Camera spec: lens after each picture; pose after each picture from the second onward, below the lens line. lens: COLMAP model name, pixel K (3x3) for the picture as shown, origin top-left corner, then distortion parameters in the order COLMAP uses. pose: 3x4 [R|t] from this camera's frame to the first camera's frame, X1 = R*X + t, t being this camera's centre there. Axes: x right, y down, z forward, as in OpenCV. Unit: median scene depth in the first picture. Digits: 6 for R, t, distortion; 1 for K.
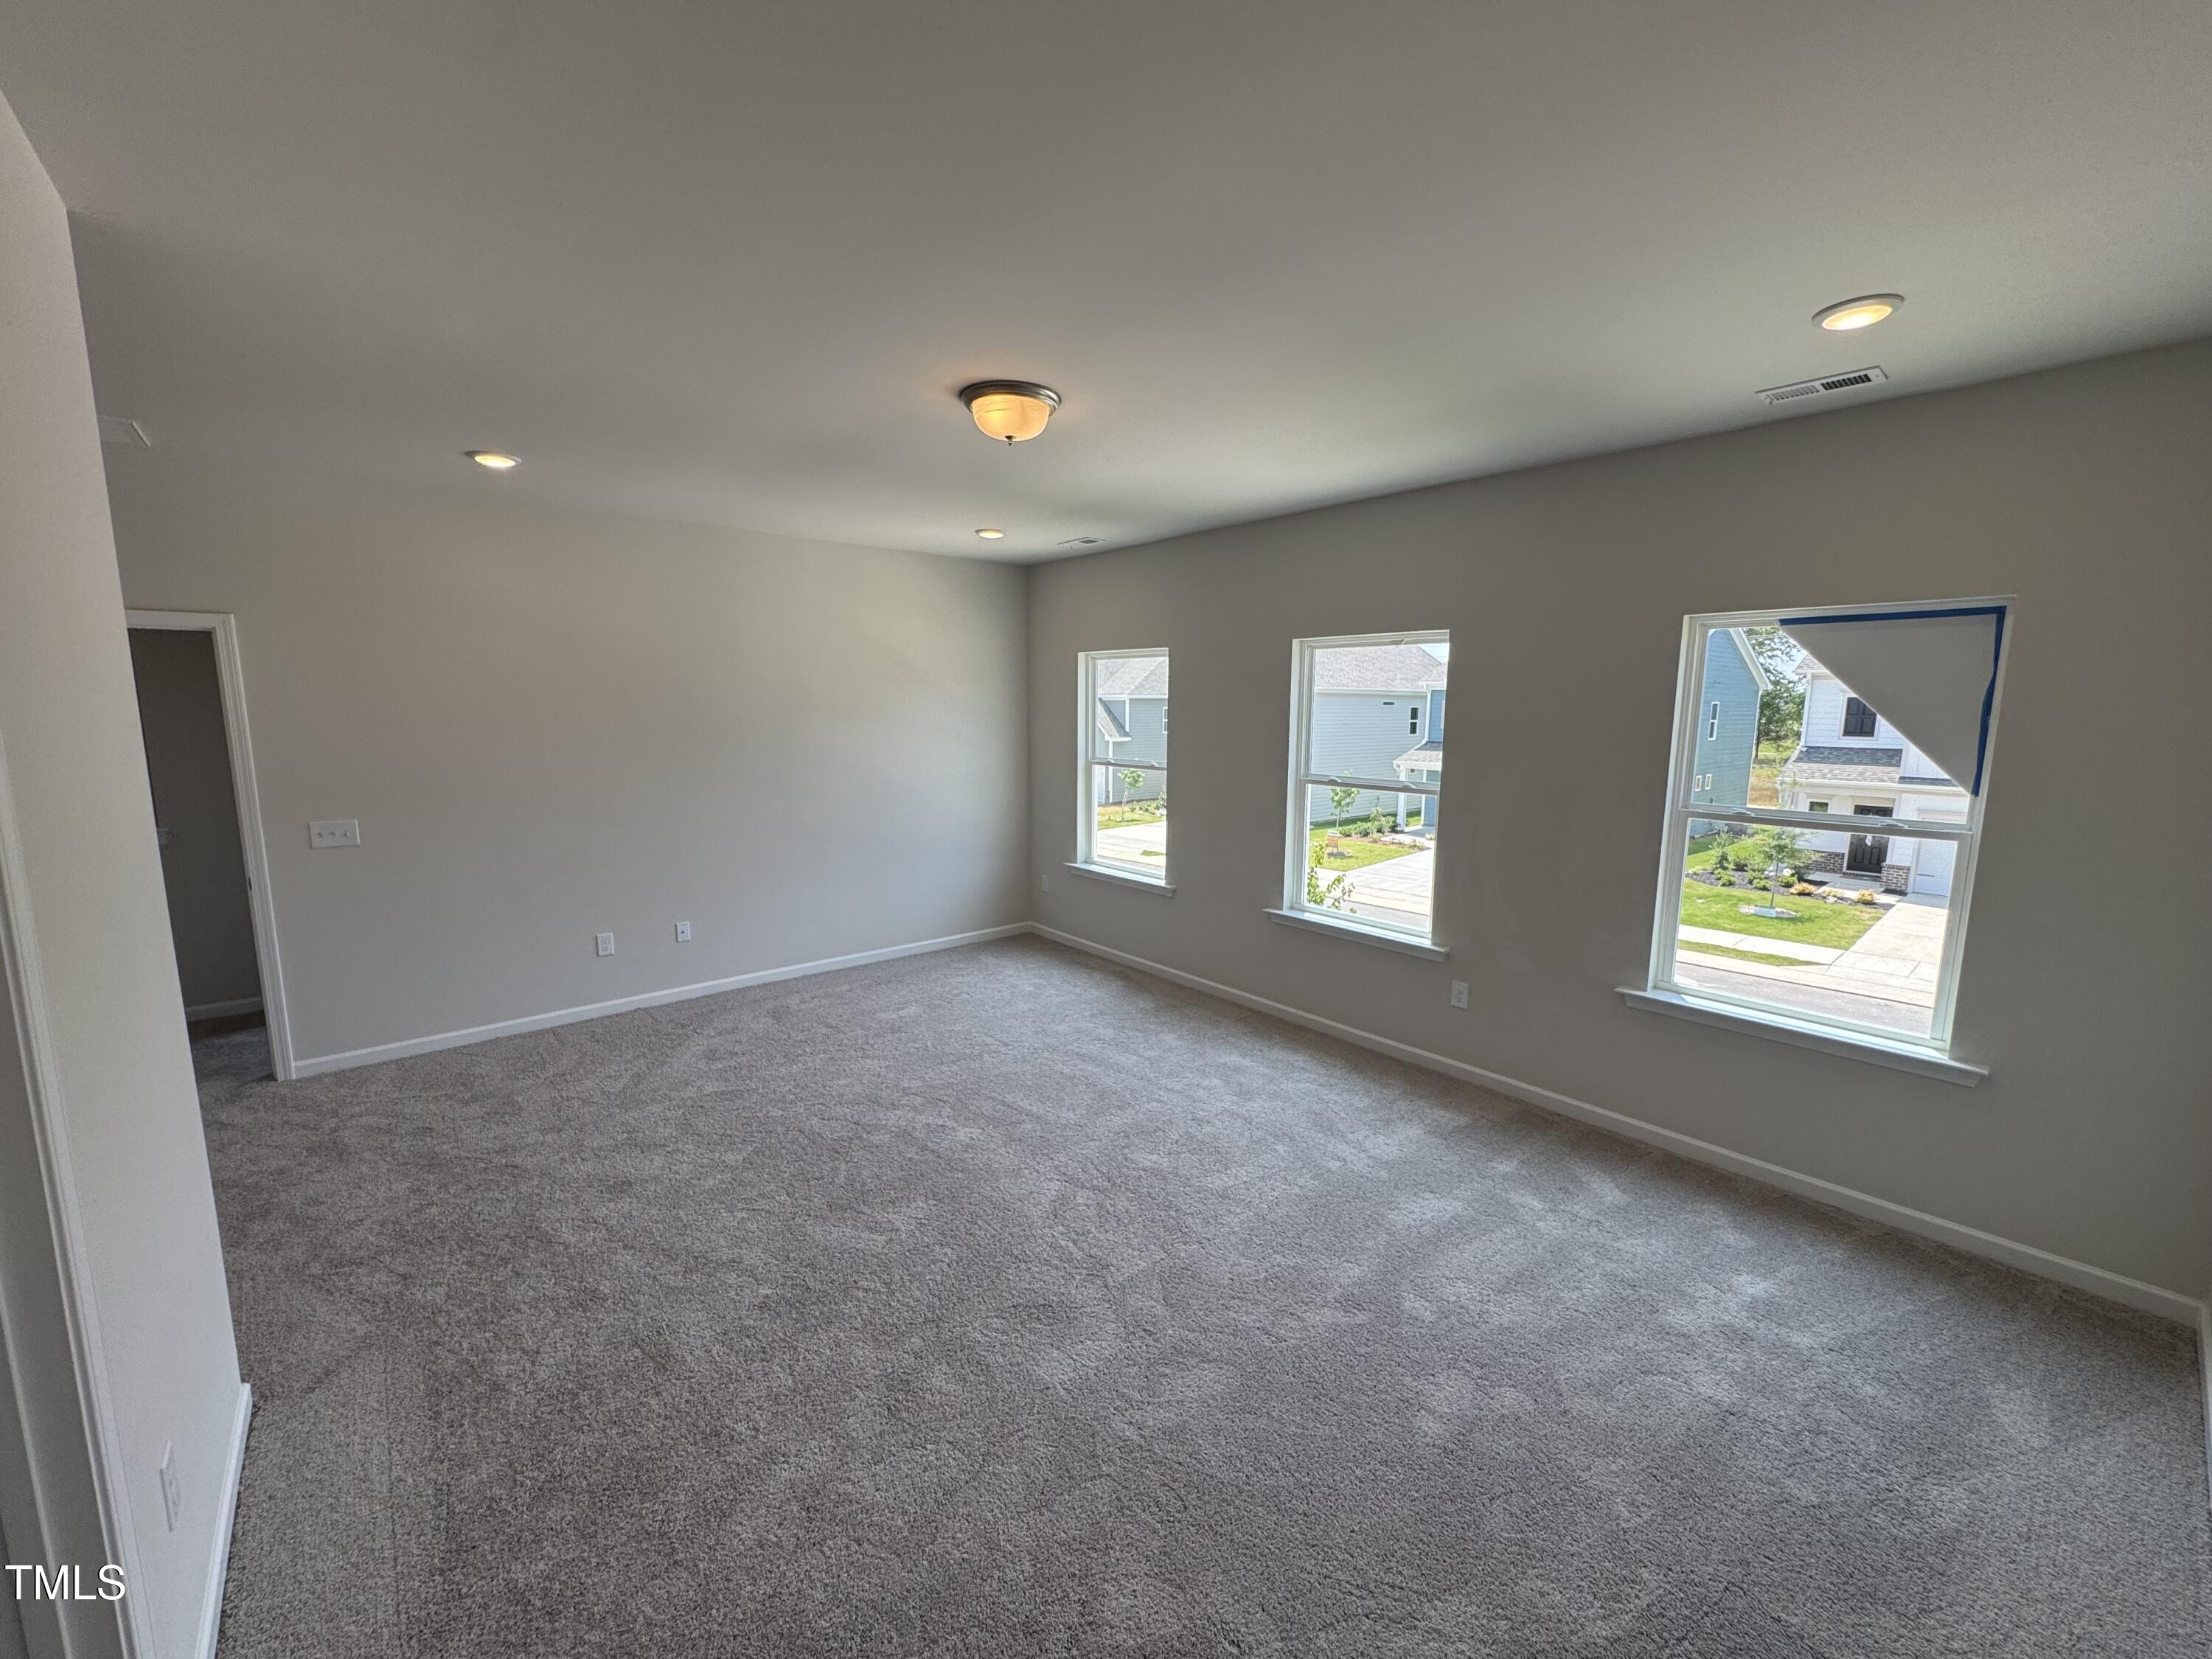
lens RADIAL K [[887.8, 0, 1103.6], [0, 887.8, 833.8], [0, 0, 1]] dist [-0.003318, 0.000311]
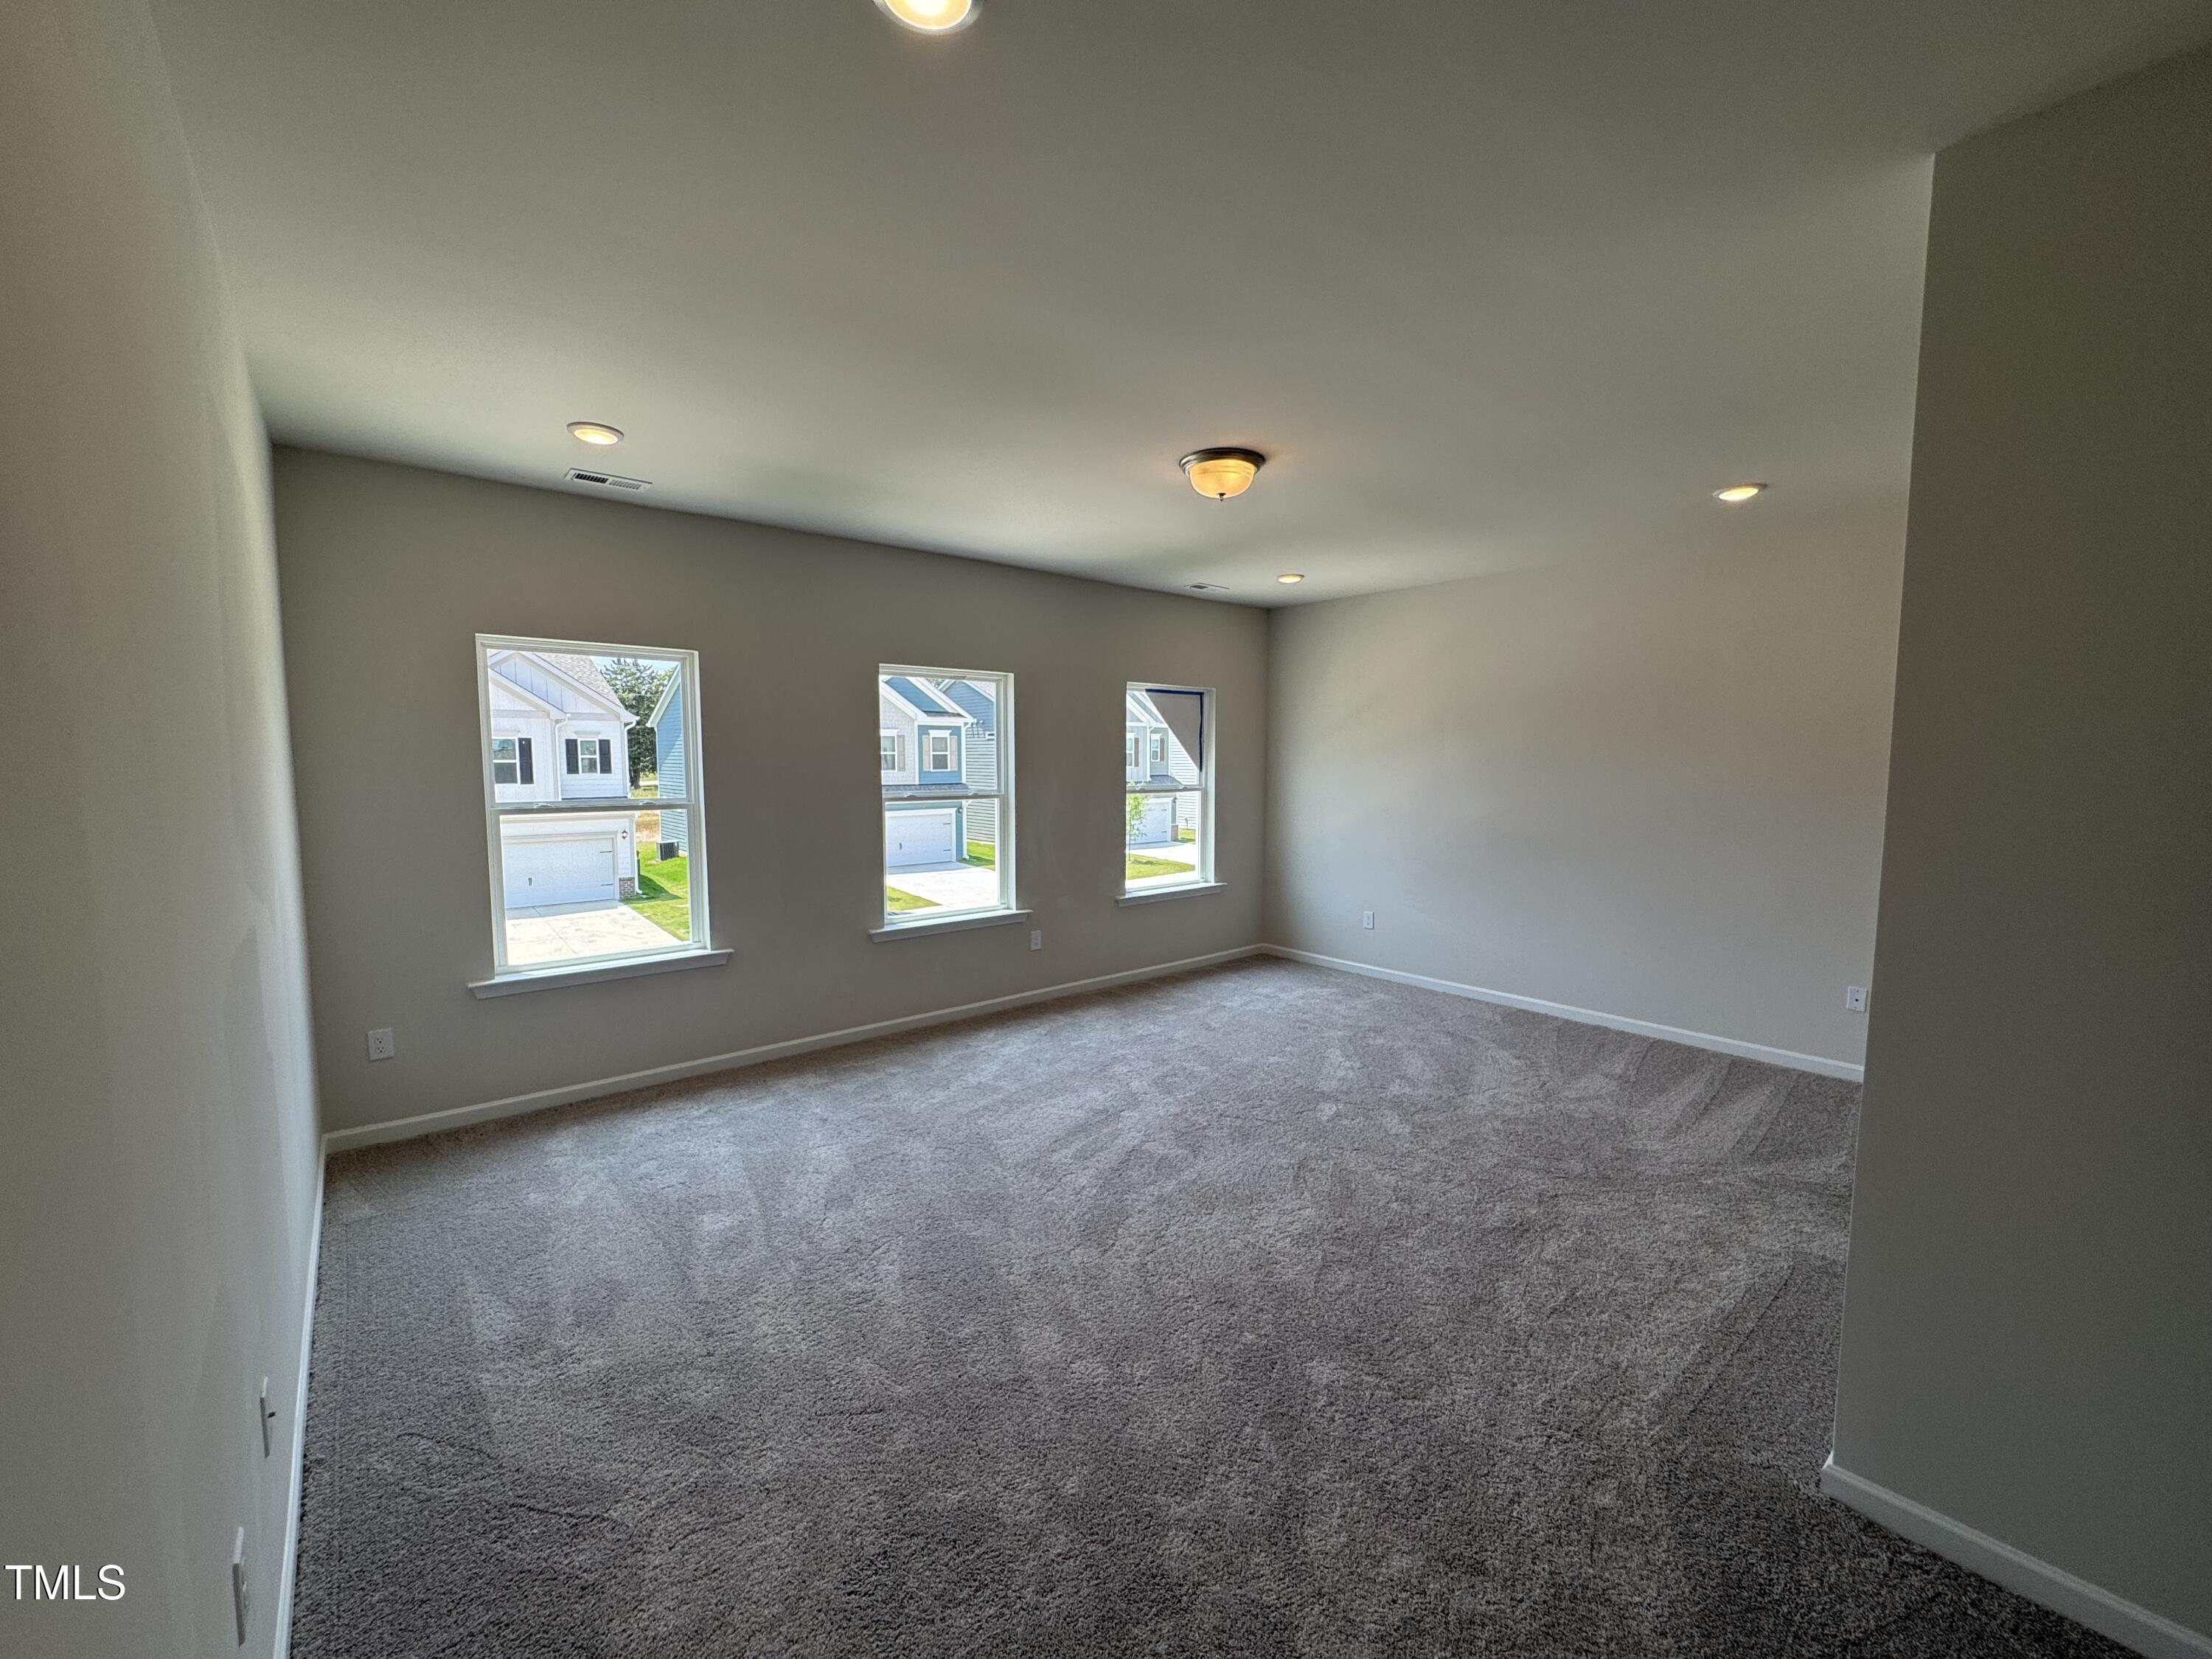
lens RADIAL K [[887.8, 0, 1103.6], [0, 887.8, 833.8], [0, 0, 1]] dist [-0.003318, 0.000311]
pose [[0.011906, -0.091145, 0.995766, -0.947928], [0.149480, 0.984809, 0.088355, -0.086265], [-0.988693, 0.147795, 0.025349, 0.837406]]
